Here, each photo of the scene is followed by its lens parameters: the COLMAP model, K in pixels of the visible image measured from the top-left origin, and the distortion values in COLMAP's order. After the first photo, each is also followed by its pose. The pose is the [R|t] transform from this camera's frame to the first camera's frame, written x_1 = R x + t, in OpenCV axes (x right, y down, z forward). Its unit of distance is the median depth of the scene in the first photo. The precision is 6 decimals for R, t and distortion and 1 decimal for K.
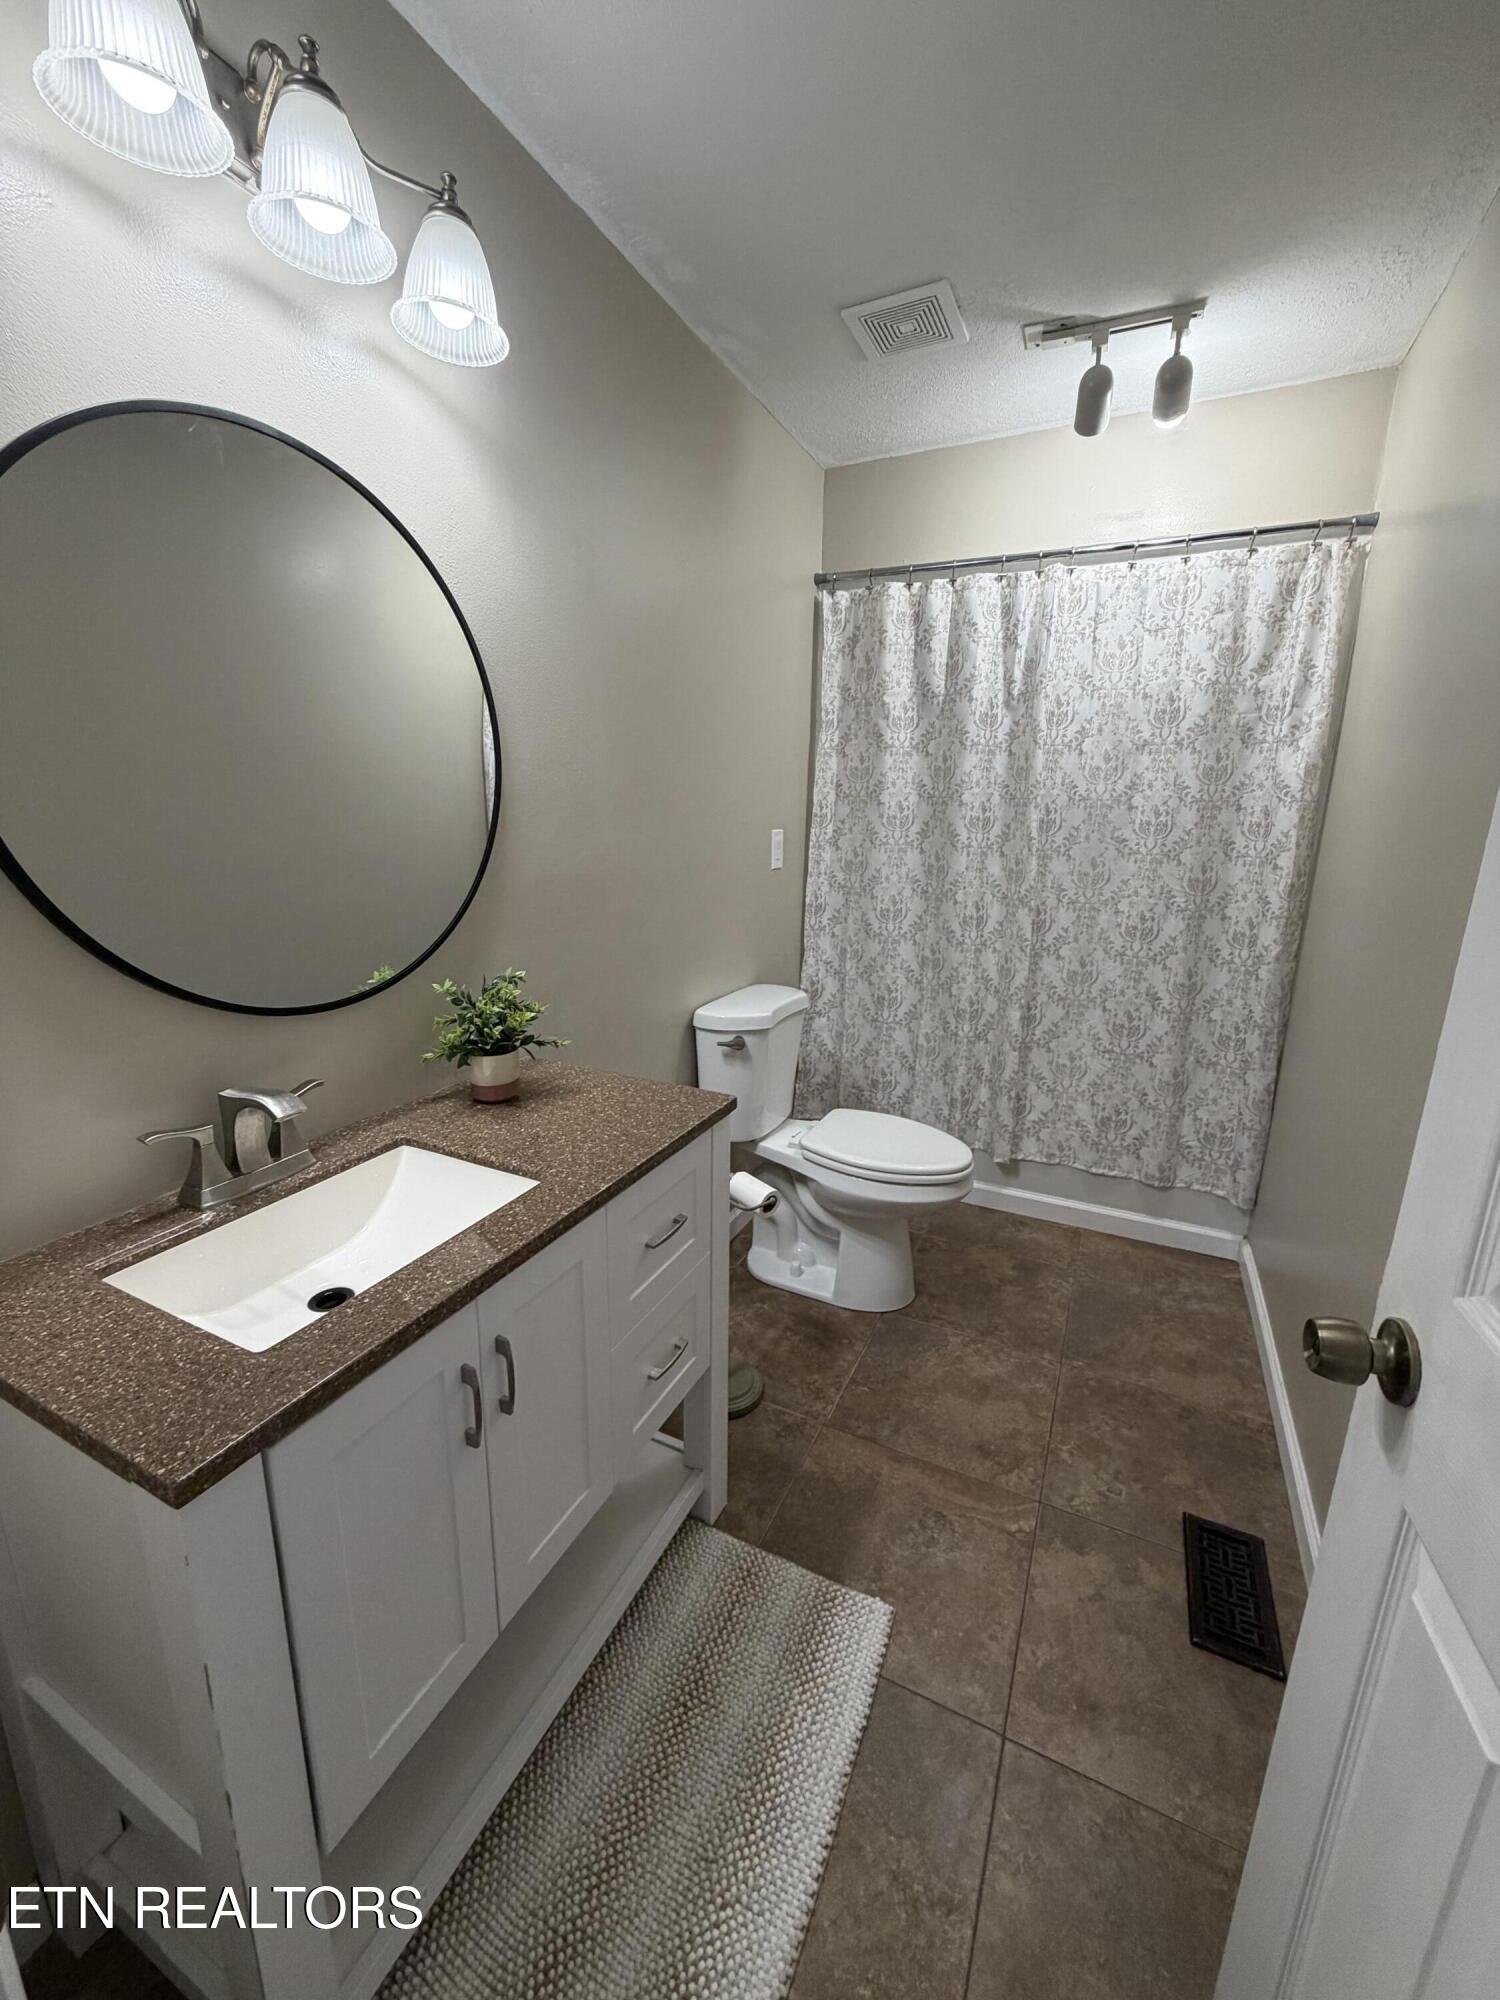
lens RADIAL K [[795.0, 0, 751.7], [0, 795.0, 996.2], [0, 0, 1]] dist [-0.000147, 0.000086]
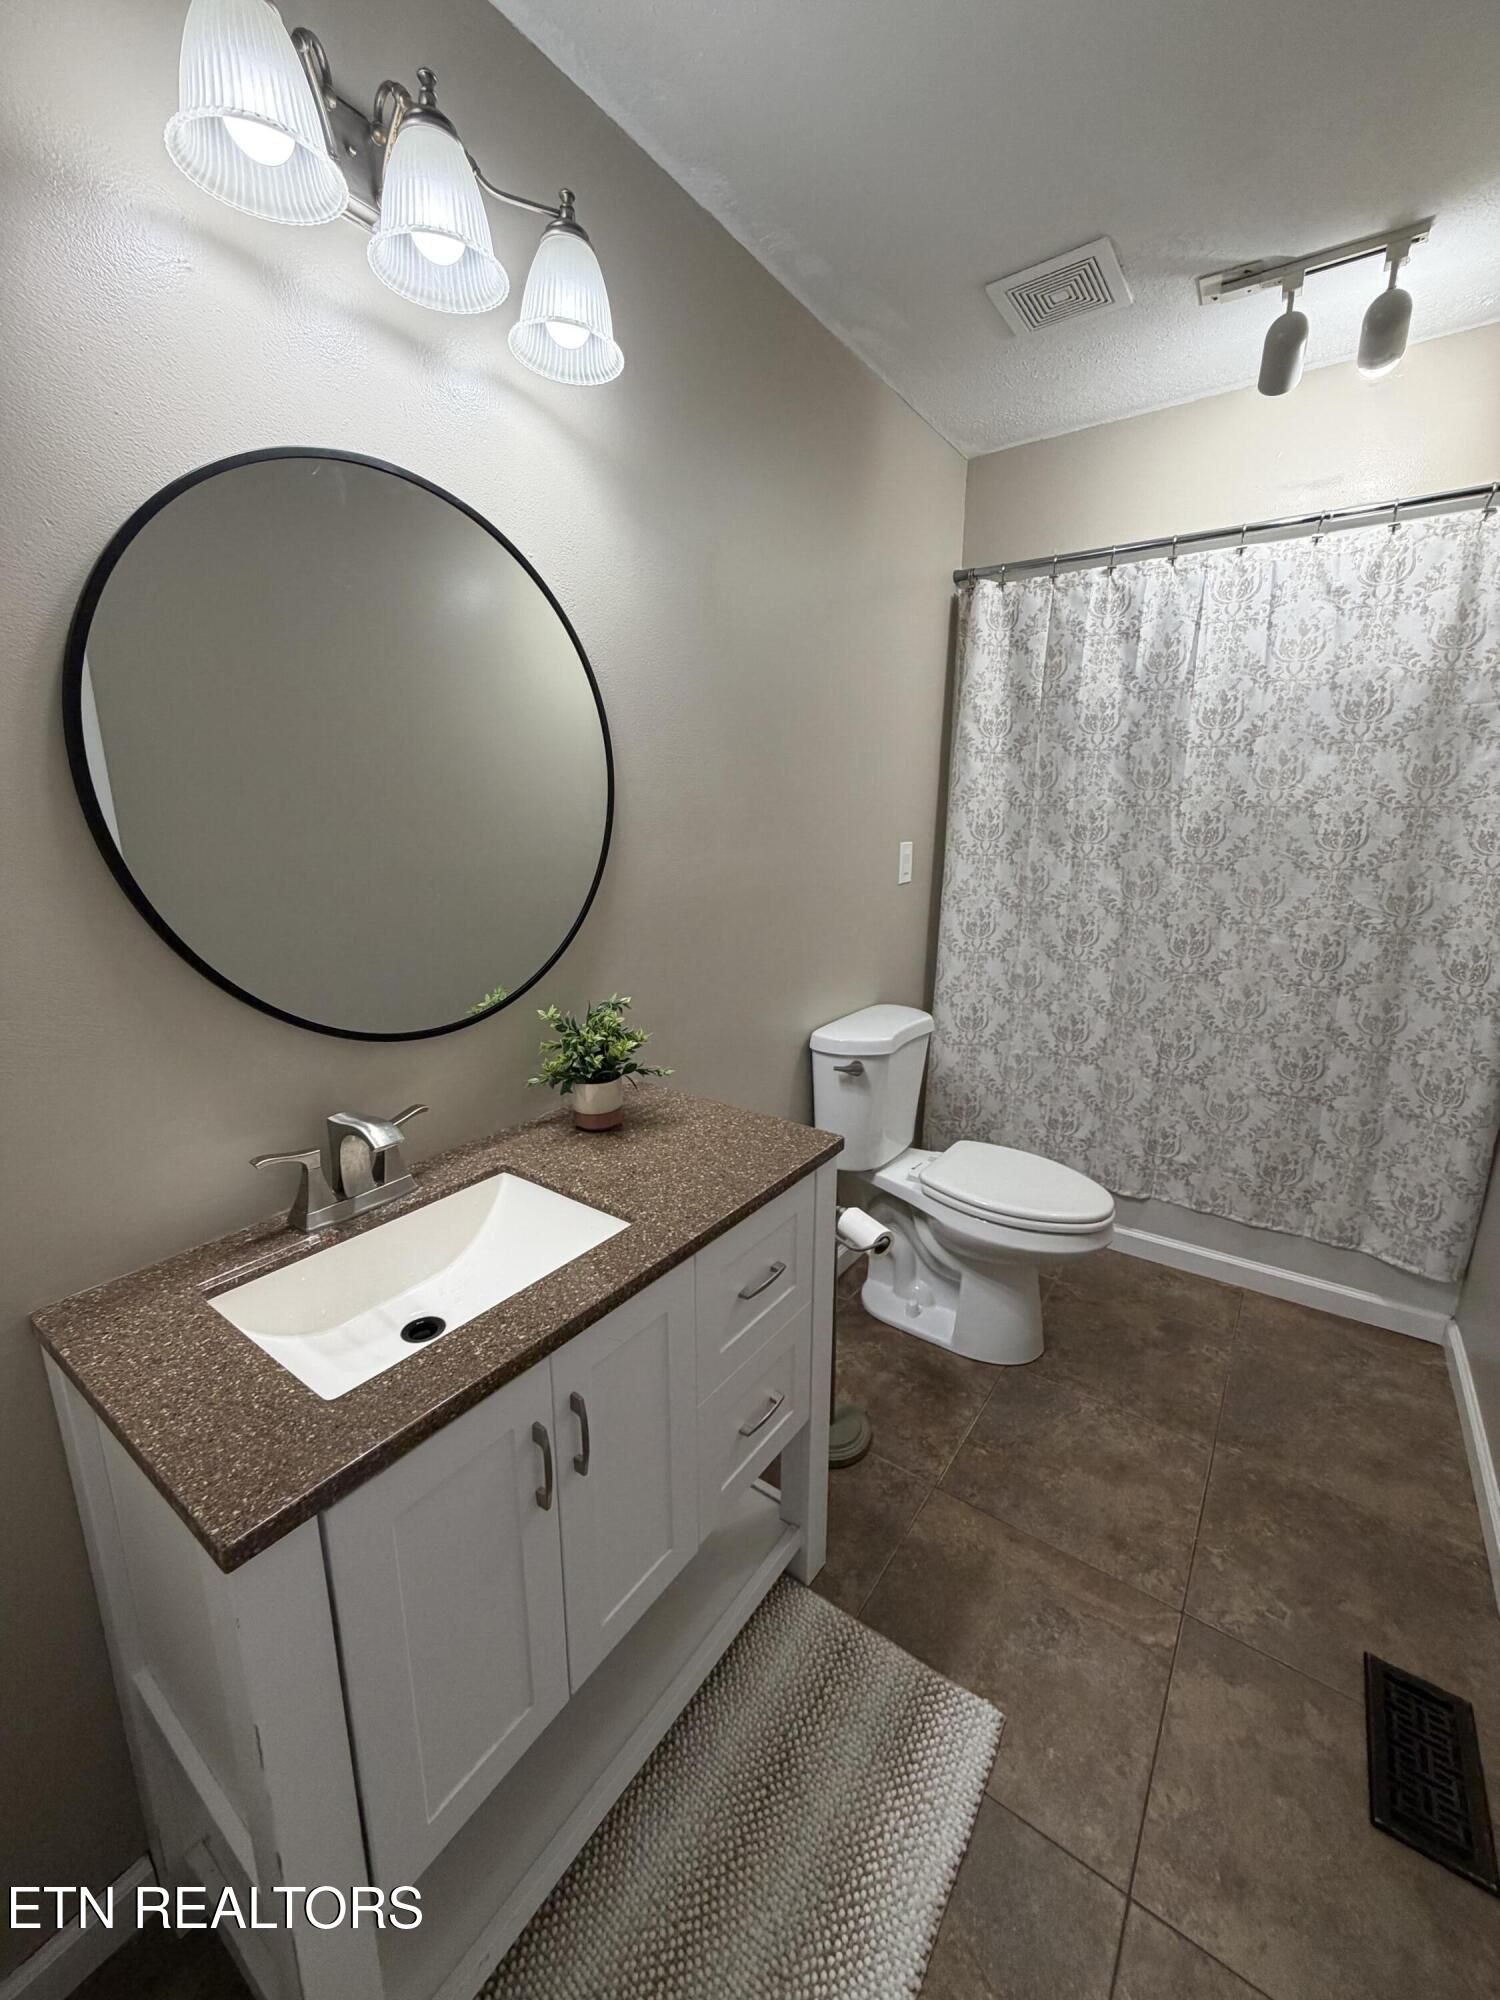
lens RADIAL K [[795.0, 0, 751.7], [0, 795.0, 996.2], [0, 0, 1]] dist [-0.000147, 0.000086]
pose [[0.985498, 0.026438, -0.167616, 0.016815], [-0.026983, 0.999635, -0.000976, -0.022888], [0.167529, 0.005485, 0.985852, 0.037887]]
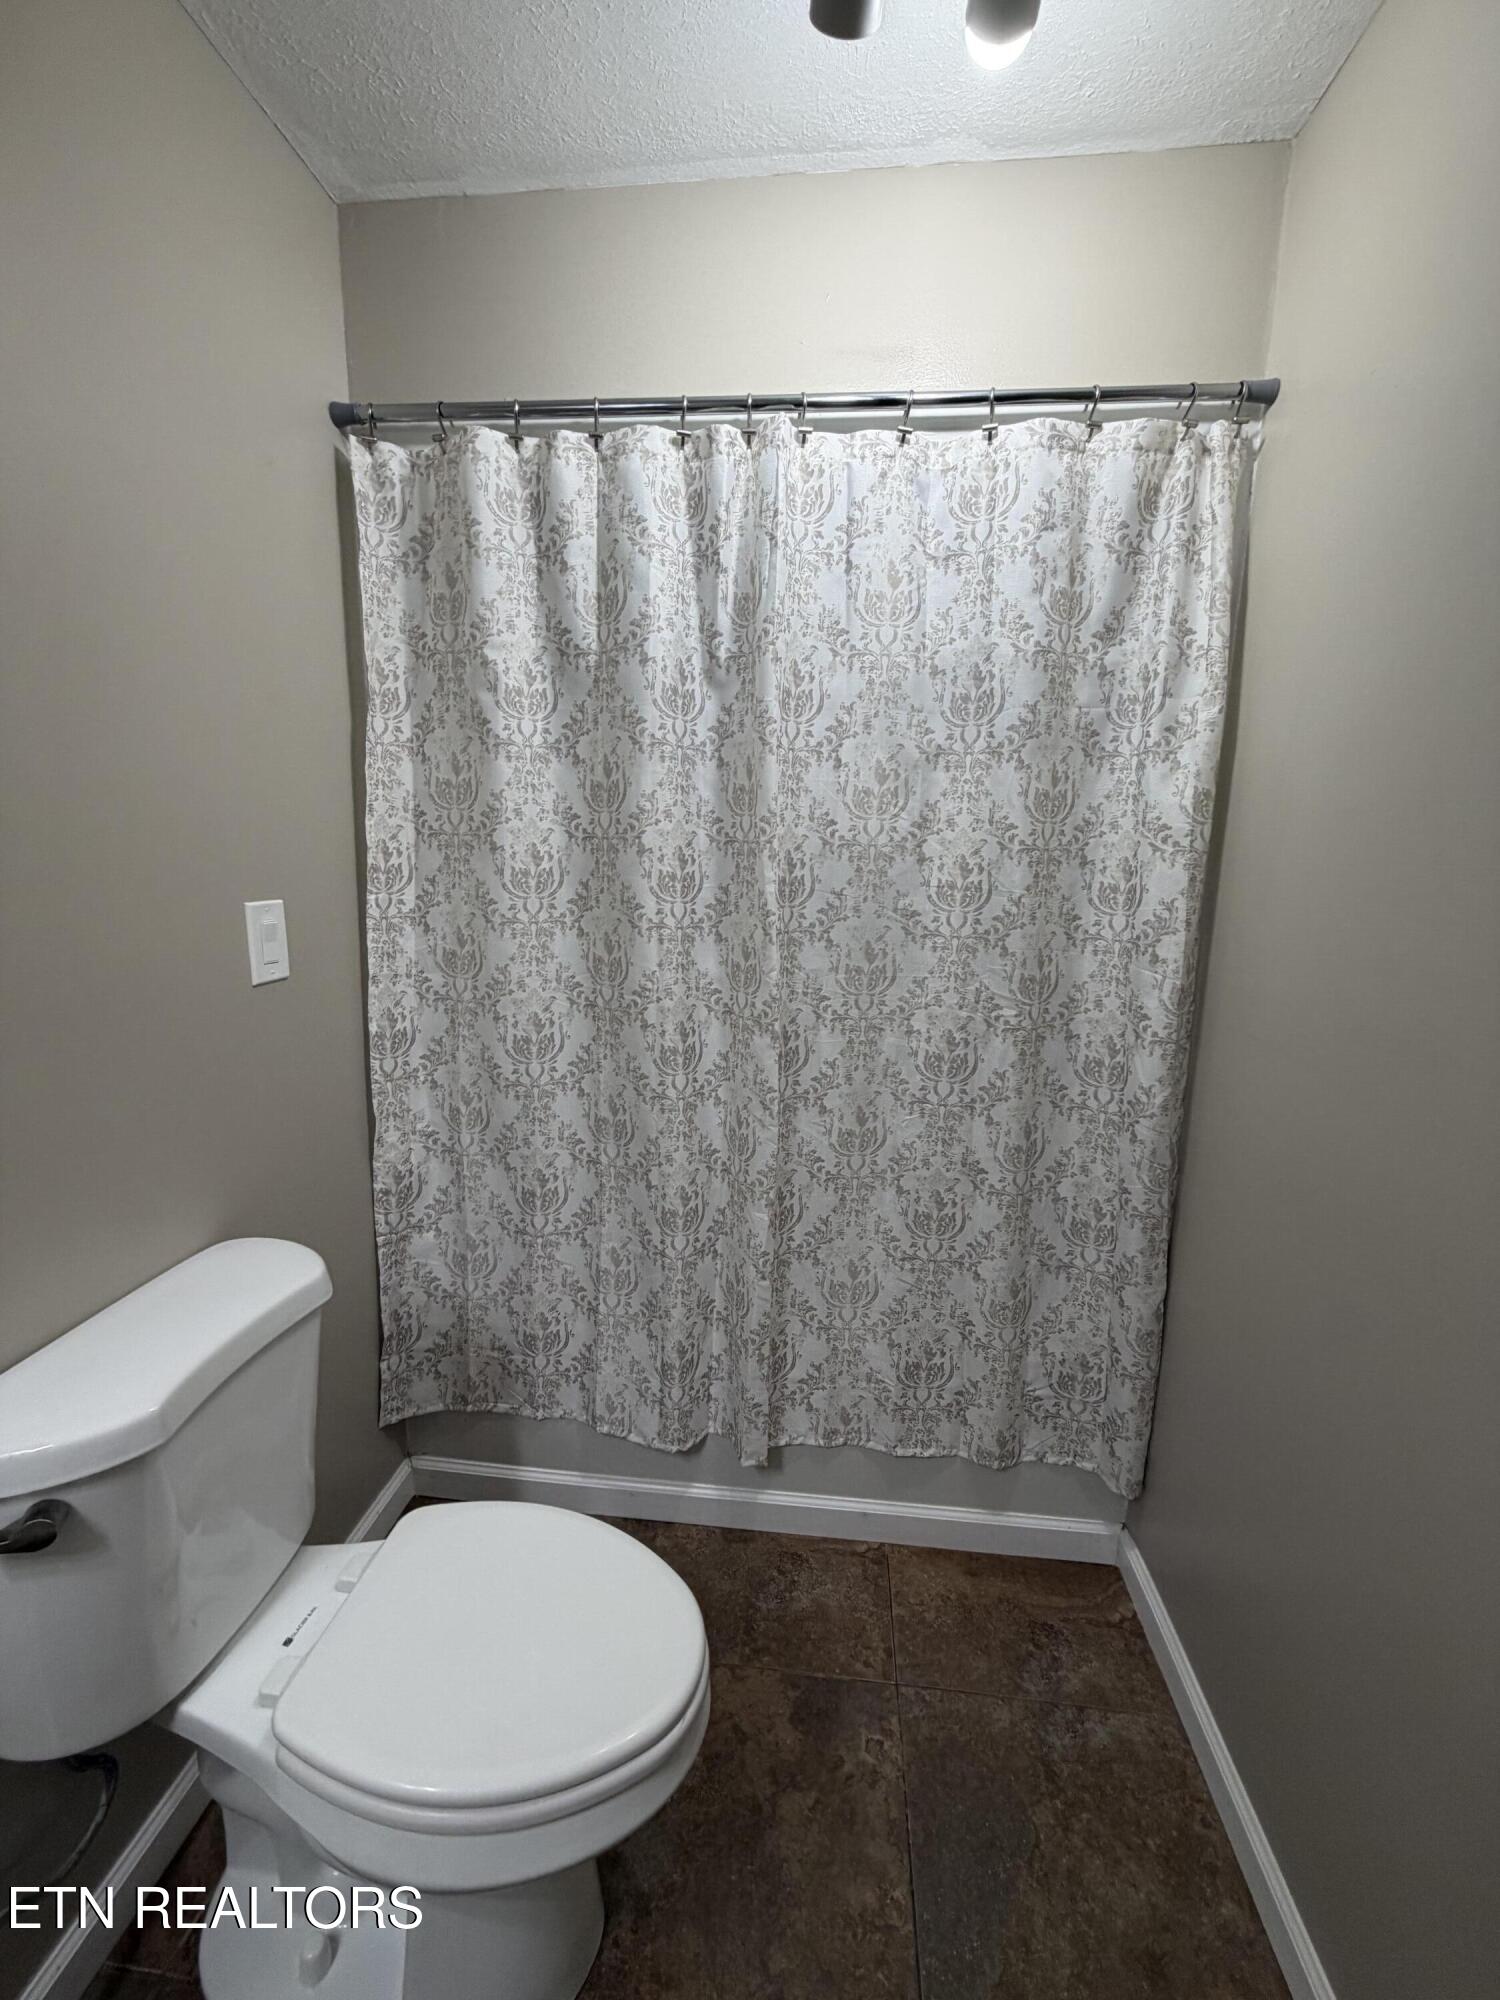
lens RADIAL K [[795.0, 0, 751.7], [0, 795.0, 996.2], [0, 0, 1]] dist [-0.000147, 0.000086]
pose [[0.940855, -0.054021, 0.334476, 0.170008], [0.070518, 0.996810, -0.037368, -0.134618], [-0.331390, 0.058744, 0.941663, 0.539743]]
